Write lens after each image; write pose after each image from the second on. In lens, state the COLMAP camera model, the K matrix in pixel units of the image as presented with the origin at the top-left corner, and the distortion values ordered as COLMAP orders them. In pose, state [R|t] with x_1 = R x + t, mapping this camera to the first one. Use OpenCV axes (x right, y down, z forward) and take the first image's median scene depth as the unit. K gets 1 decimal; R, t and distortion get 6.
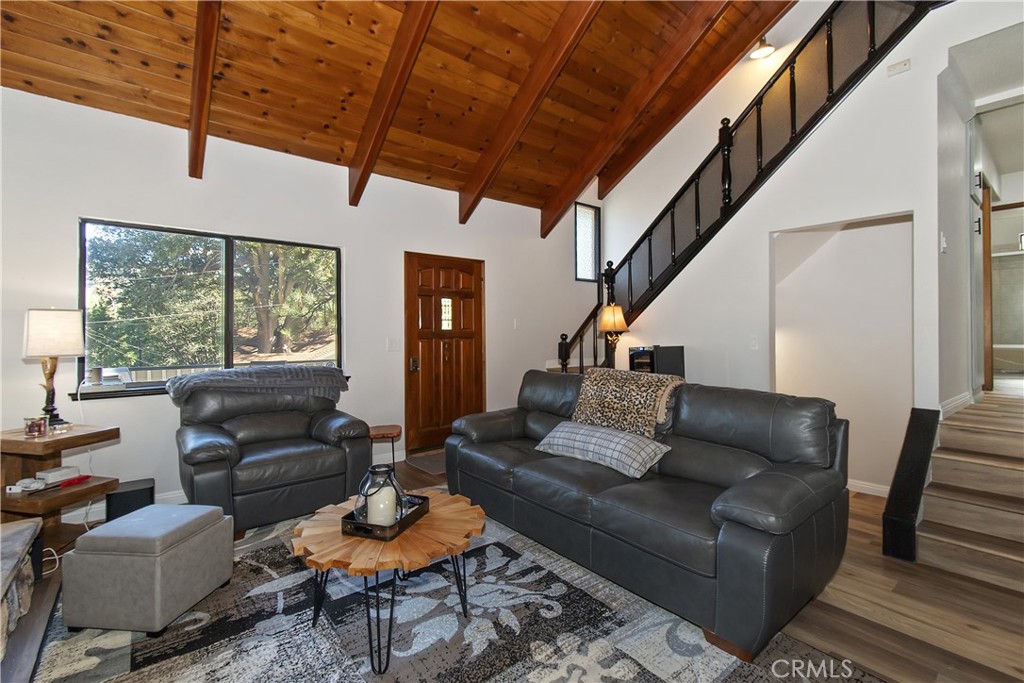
lens RADIAL K [[461.2, 0, 507.1], [0, 461.2, 337.2], [0, 0, 1]] dist [0.002097, -0.000362]
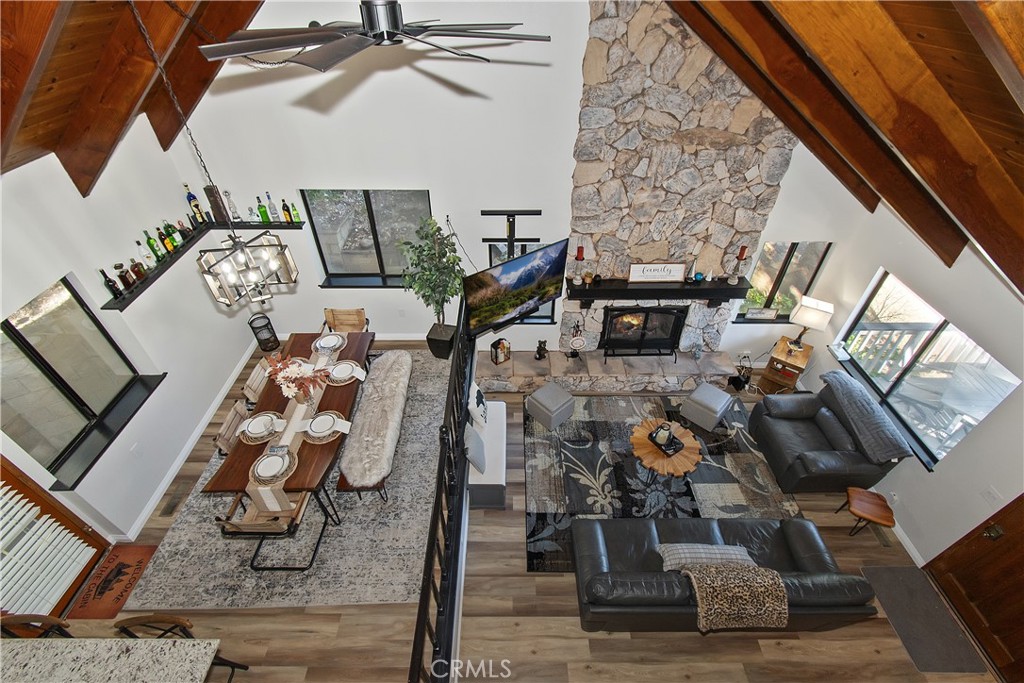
lens RADIAL K [[454.6, 0, 507.1], [0, 454.6, 345.5], [0, 0, 1]] dist [0.000814, 0.000061]
pose [[-0.622119, 0.515685, -0.589098, 1.351922], [0.004791, 0.754929, 0.655790, -1.514039], [0.782908, 0.405157, -0.472126, 1.120670]]
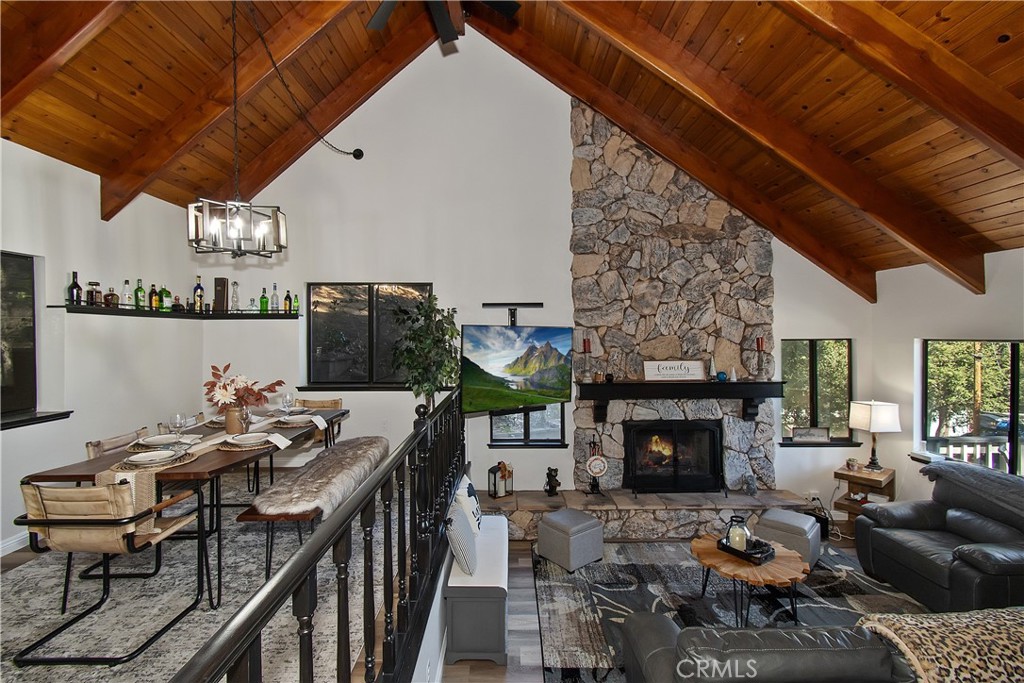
lens RADIAL K [[461.2, 0, 507.1], [0, 461.2, 337.2], [0, 0, 1]] dist [0.002097, -0.000362]
pose [[-0.622829, 0.010404, -0.782289, 1.473988], [0.006132, 0.999946, 0.008416, -0.392483], [0.782334, 0.000445, -0.622859, 1.202977]]
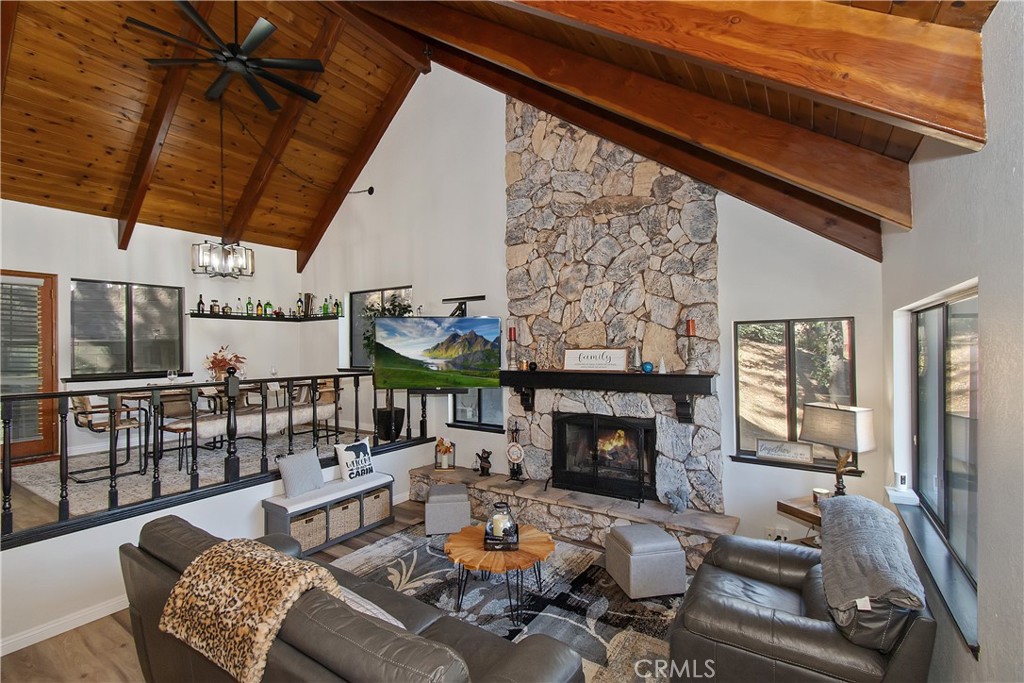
lens RADIAL K [[454.6, 0, 507.1], [0, 454.6, 345.5], [0, 0, 1]] dist [0.000814, 0.000061]
pose [[-0.955203, 0.011886, -0.295714, 0.178926], [0.012957, 0.999915, -0.001663, -0.271436], [0.295669, -0.005420, -0.955275, 2.252358]]
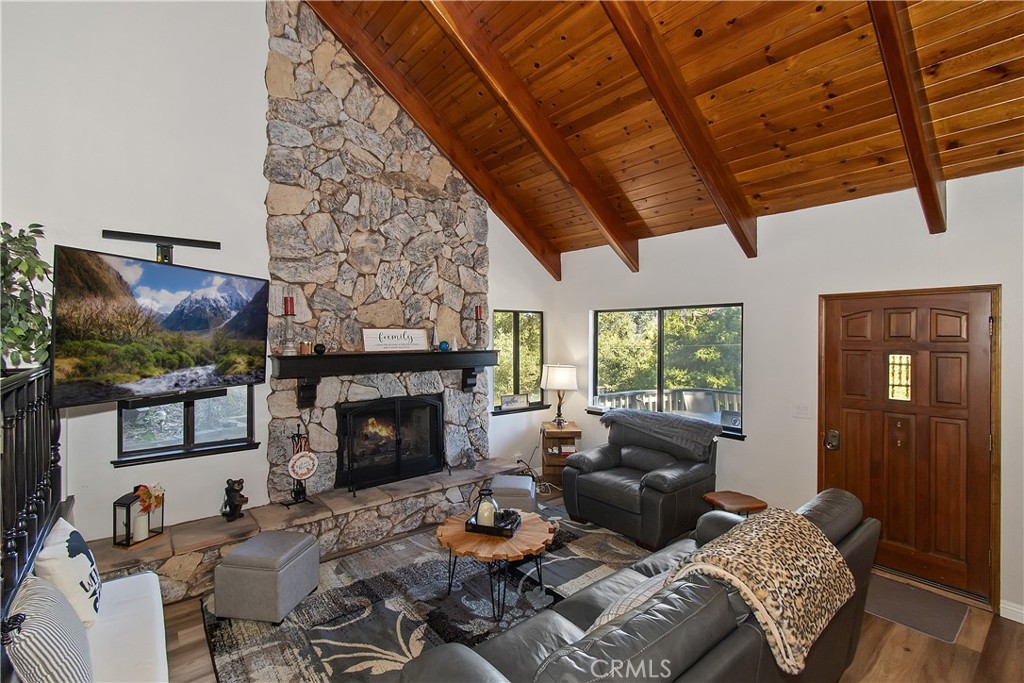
lens RADIAL K [[461.4, 0, 505.9], [0, 461.4, 334.2], [0, 0, 1]] dist [0.006439, -0.000212]
pose [[0.003967, 0.004738, -0.999981, 1.161370], [-0.004523, 0.999979, 0.004720, -0.241193], [0.999982, 0.004504, 0.003988, 0.892203]]
